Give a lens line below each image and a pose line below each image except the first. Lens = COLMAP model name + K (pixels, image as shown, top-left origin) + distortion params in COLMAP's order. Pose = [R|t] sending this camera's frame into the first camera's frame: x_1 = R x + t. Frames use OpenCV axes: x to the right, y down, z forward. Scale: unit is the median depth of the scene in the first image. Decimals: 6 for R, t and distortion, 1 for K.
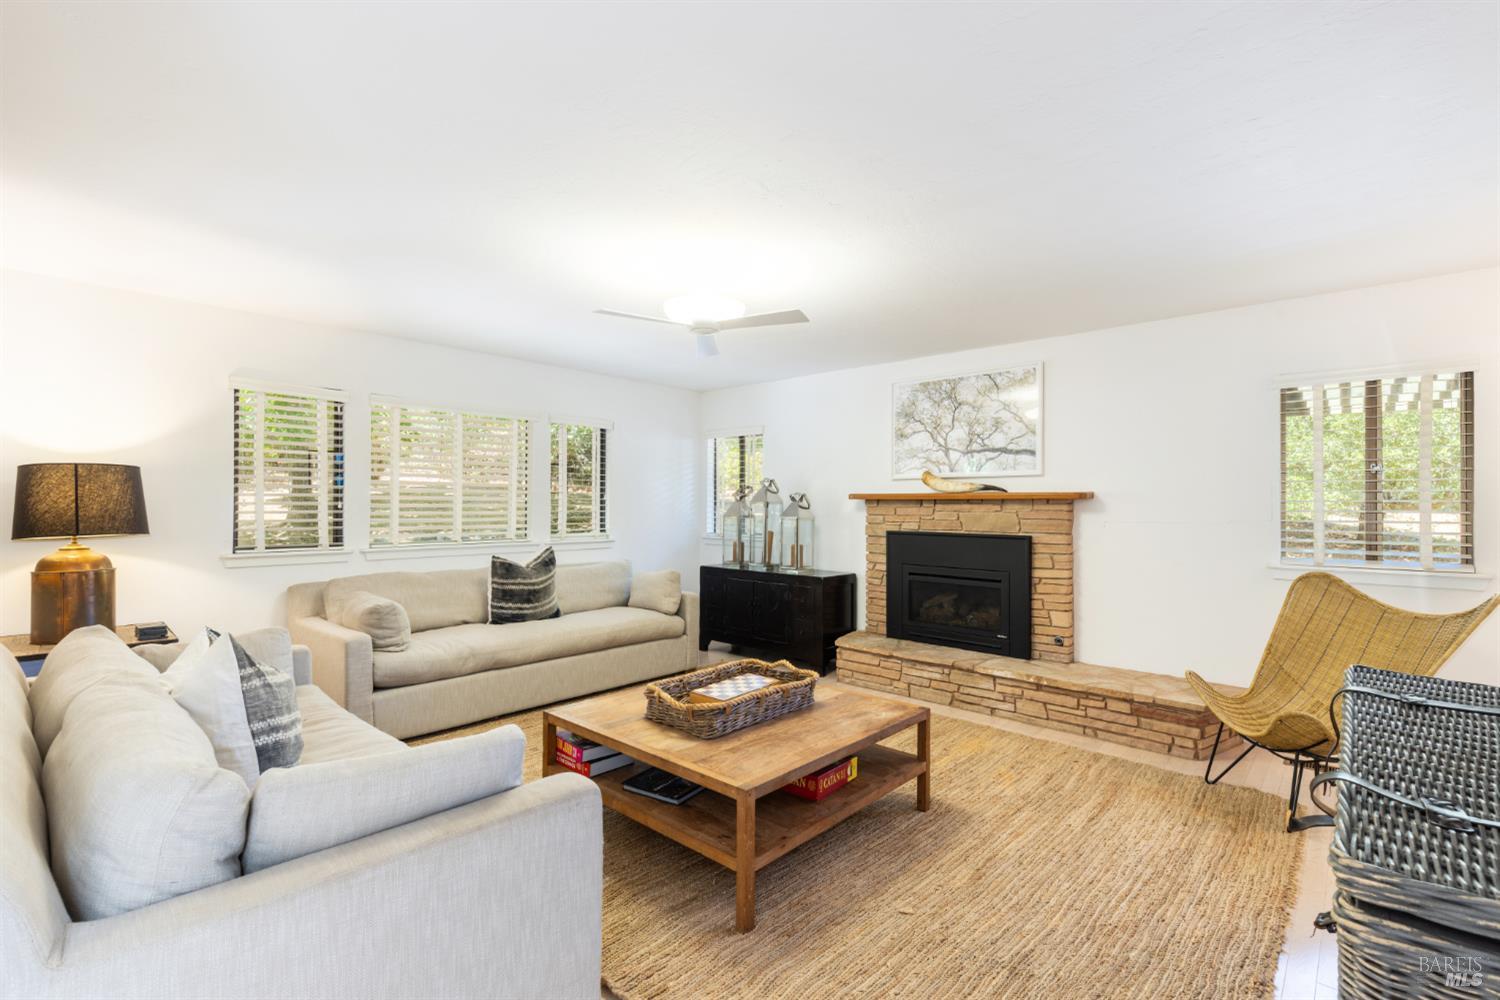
lens RADIAL K [[675.6, 0, 745.9], [0, 675.6, 498.2], [0, 0, 1]] dist [0.008168, 0.000160]
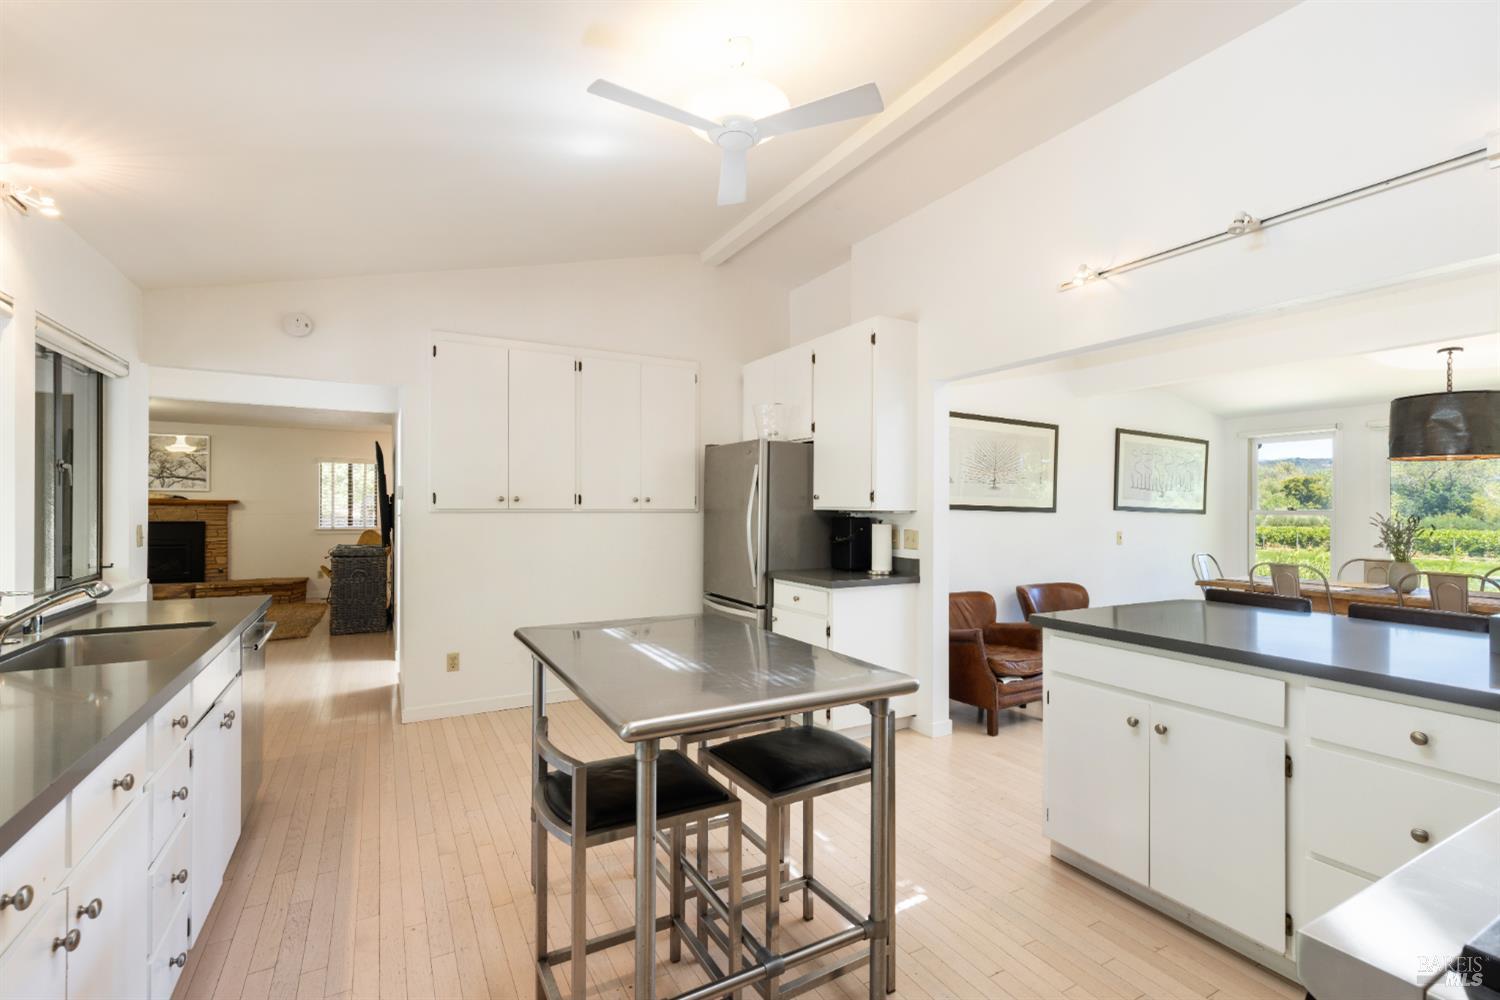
lens RADIAL K [[675.6, 0, 745.8], [0, 675.6, 508.5], [0, 0, 1]] dist [0.008168, 0.000160]
pose [[0.308294, 0.001232, 0.951290, -0.872503], [-0.011102, 0.999936, 0.002303, -0.005104], [-0.951226, -0.011271, 0.308288, -1.007237]]
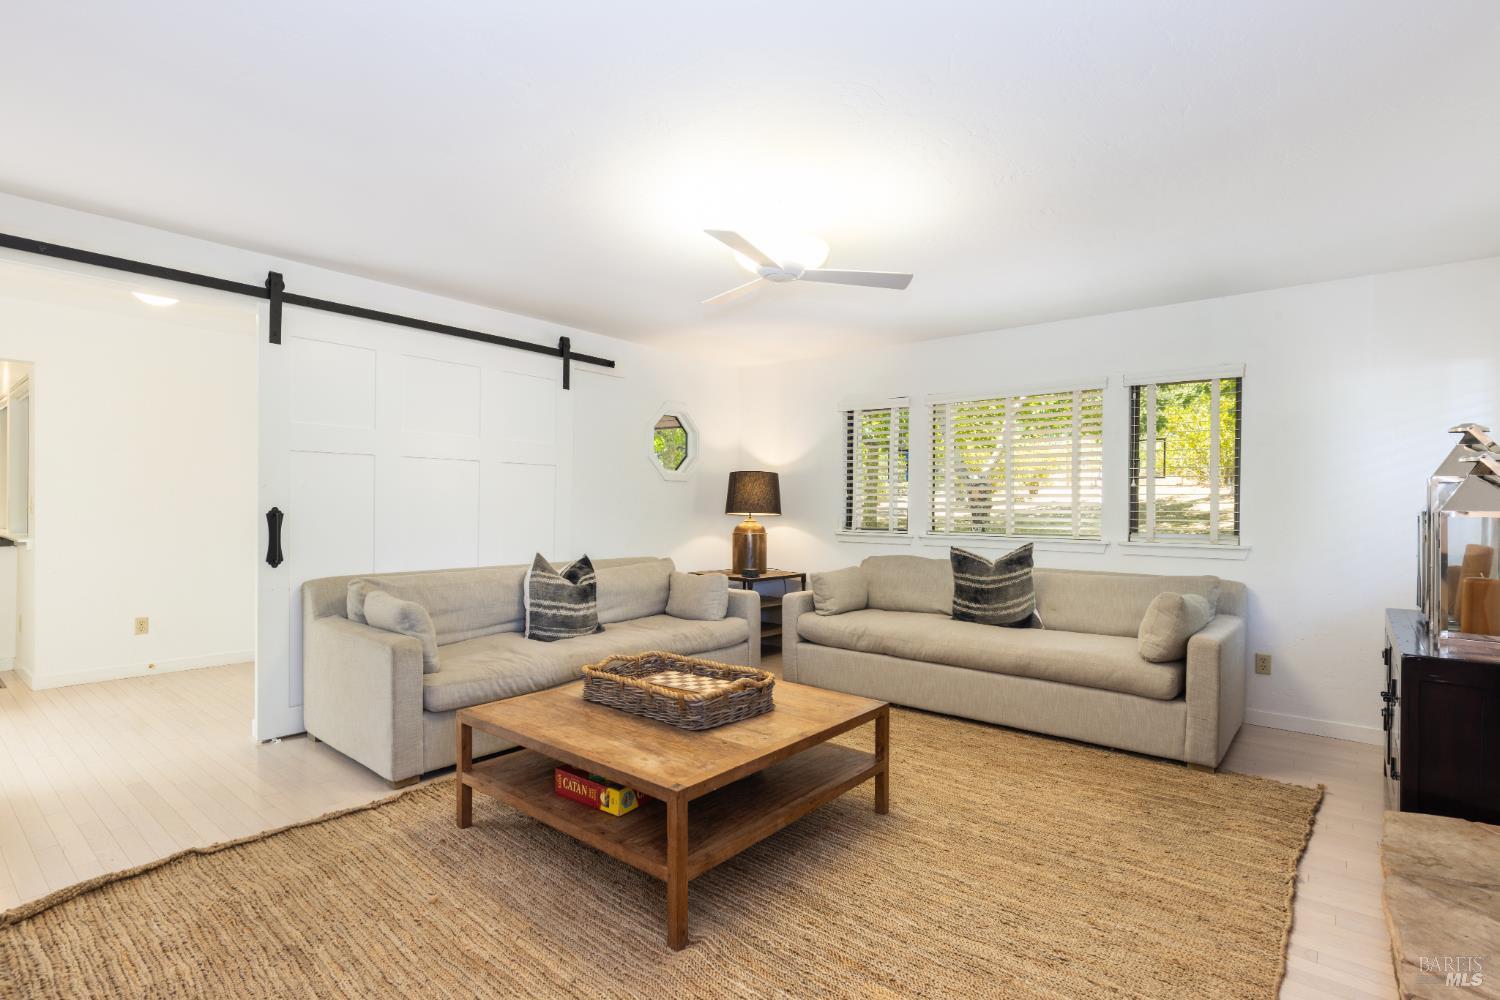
lens RADIAL K [[703.3, 0, 744.9], [0, 703.3, 509.2], [0, 0, 1]] dist [-0.001470, -0.000015]
pose [[0.072477, 0.002595, -0.997367, 0.977065], [0.001707, 0.999995, 0.002726, 0.049595], [0.997369, -0.001900, 0.072473, 1.070769]]
